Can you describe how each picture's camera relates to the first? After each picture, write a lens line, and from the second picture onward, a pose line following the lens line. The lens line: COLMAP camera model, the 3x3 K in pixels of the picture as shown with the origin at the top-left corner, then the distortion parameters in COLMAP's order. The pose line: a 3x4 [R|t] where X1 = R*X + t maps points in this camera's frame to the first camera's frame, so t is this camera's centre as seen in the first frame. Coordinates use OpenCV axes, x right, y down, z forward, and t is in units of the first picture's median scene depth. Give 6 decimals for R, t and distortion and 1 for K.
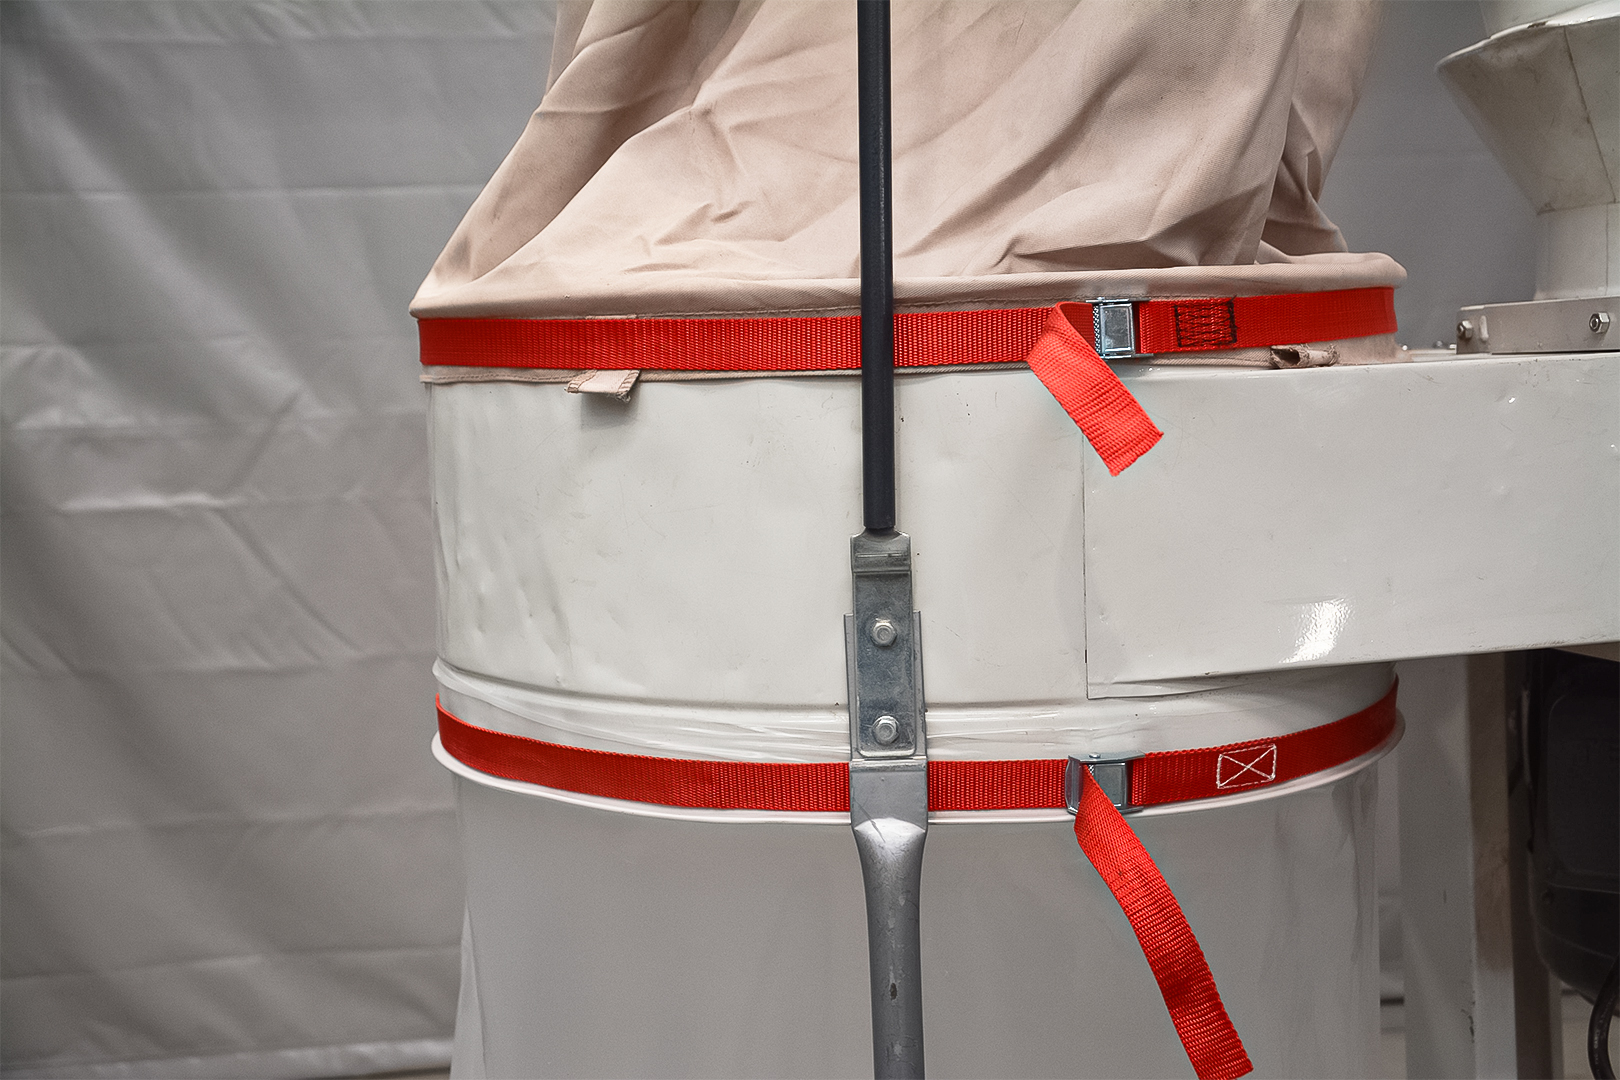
lens RADIAL K [[1739.7, 0, 811.1], [0, 1739.7, 572.6], [0, 0, 1]] dist [0.071750, 0.002529]
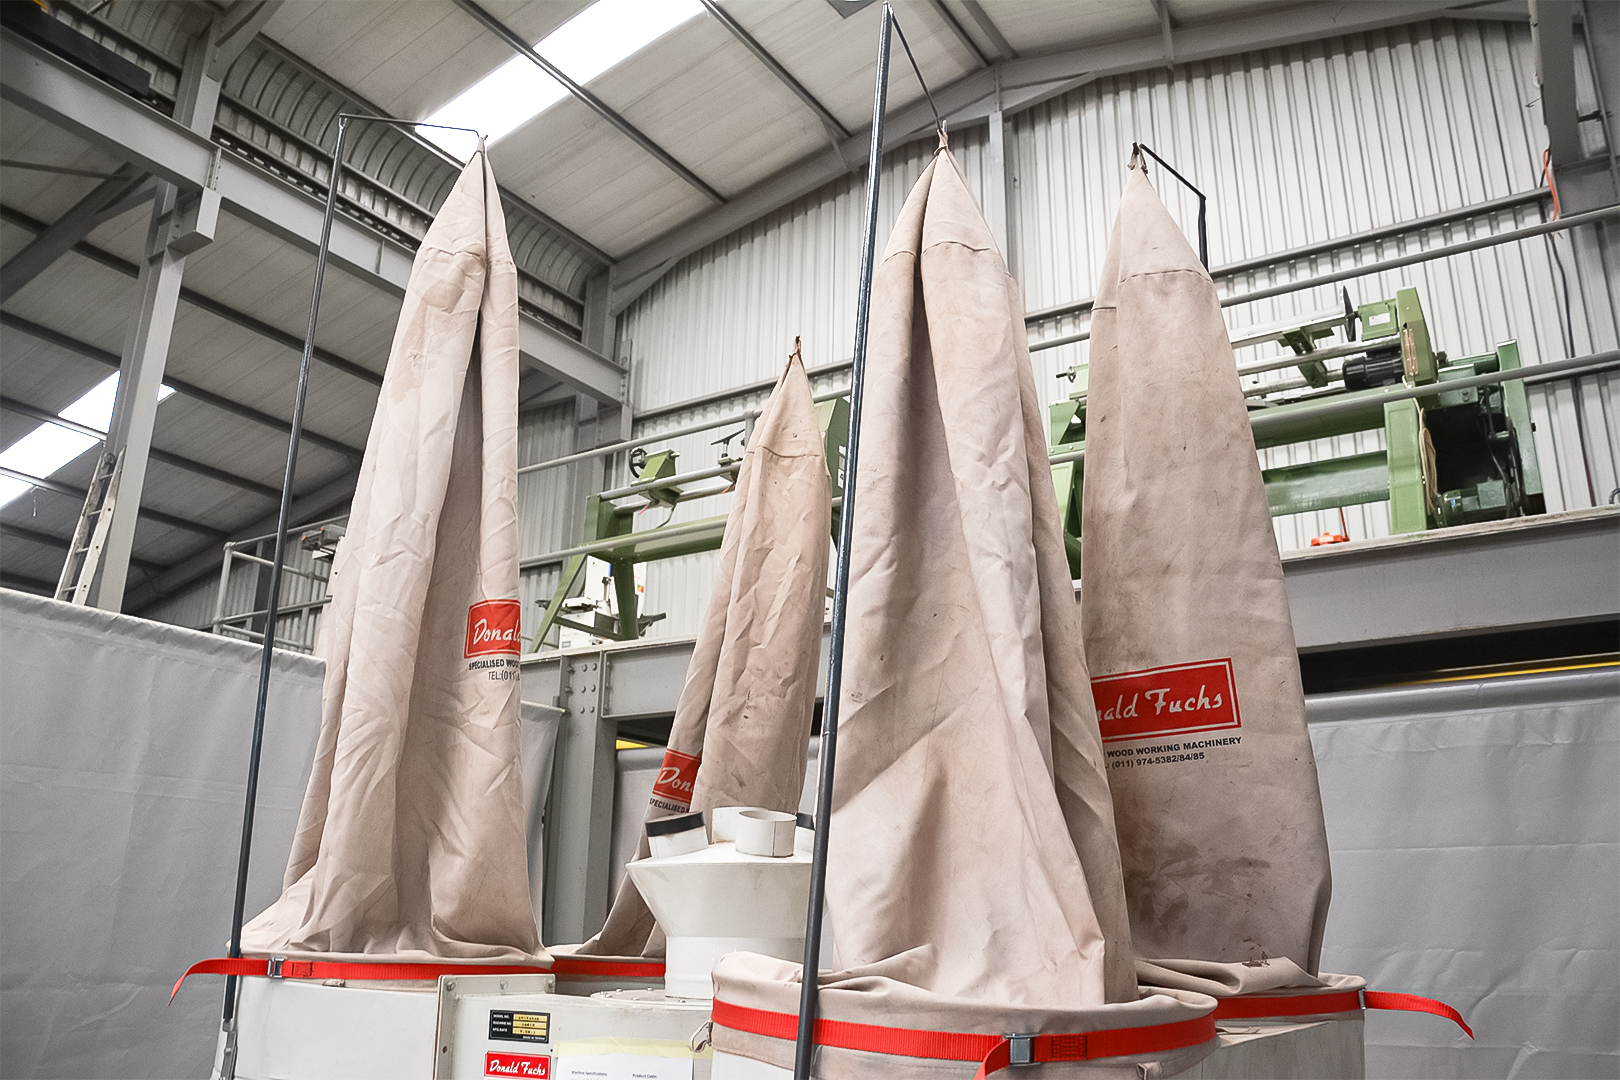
lens RADIAL K [[1258.0, 0, 818.8], [0, 1258.0, 564.0], [0, 0, 1]] dist [-0.165080, 0.114867]
pose [[0.792328, -0.118432, -0.598490, 2.354538], [-0.123898, 0.929301, -0.347920, -0.172070], [0.597383, 0.349818, 0.721638, -0.324363]]
